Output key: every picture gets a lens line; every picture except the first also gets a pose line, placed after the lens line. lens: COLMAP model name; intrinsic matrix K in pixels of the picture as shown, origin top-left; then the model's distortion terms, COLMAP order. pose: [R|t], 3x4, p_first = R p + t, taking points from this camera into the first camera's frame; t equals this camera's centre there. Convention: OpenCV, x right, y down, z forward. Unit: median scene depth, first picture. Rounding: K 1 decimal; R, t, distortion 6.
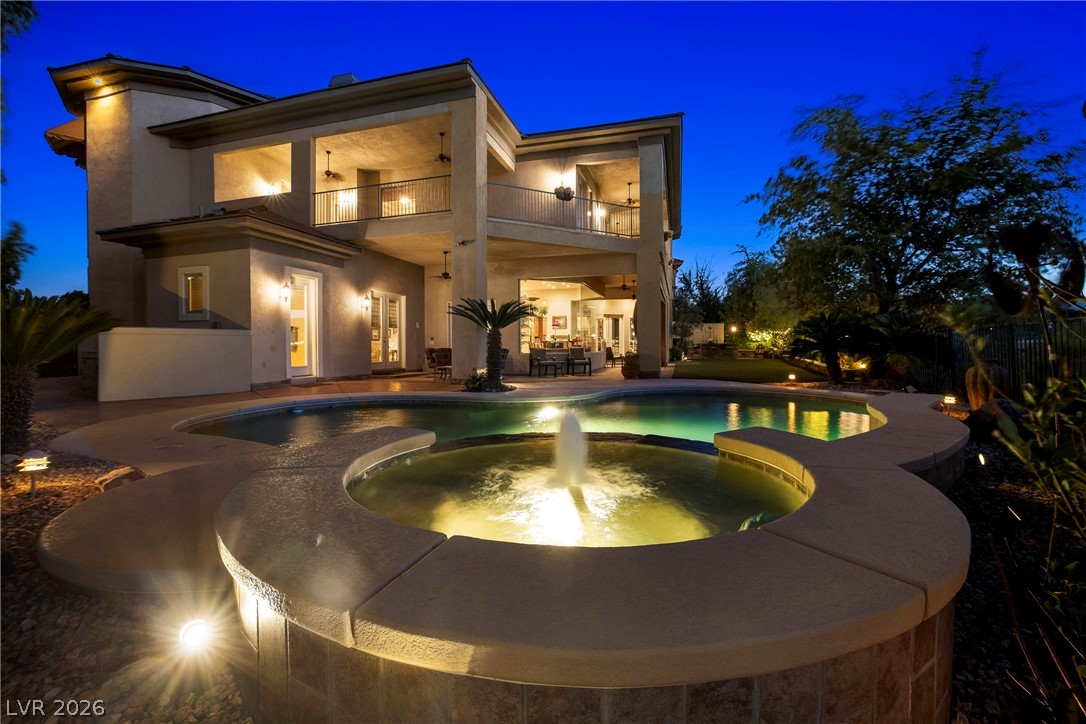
lens RADIAL K [[457.3, 0, 540.8], [0, 457.3, 352.7], [0, 0, 1]] dist [-0.000874, -0.000159]
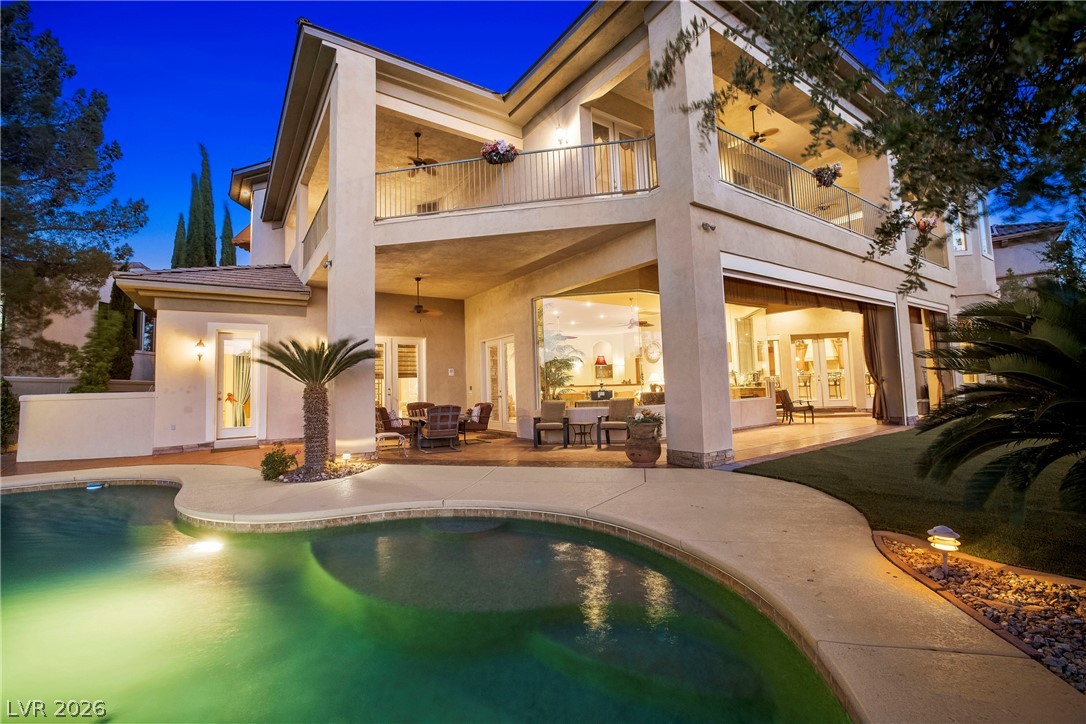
lens RADIAL K [[457.3, 0, 540.8], [0, 457.3, 352.7], [0, 0, 1]] dist [-0.000874, -0.000159]
pose [[0.779022, -0.070085, -0.623067, 0.391974], [0.019651, 0.995974, -0.087462, -0.021909], [0.626688, 0.055891, 0.777263, 0.494077]]
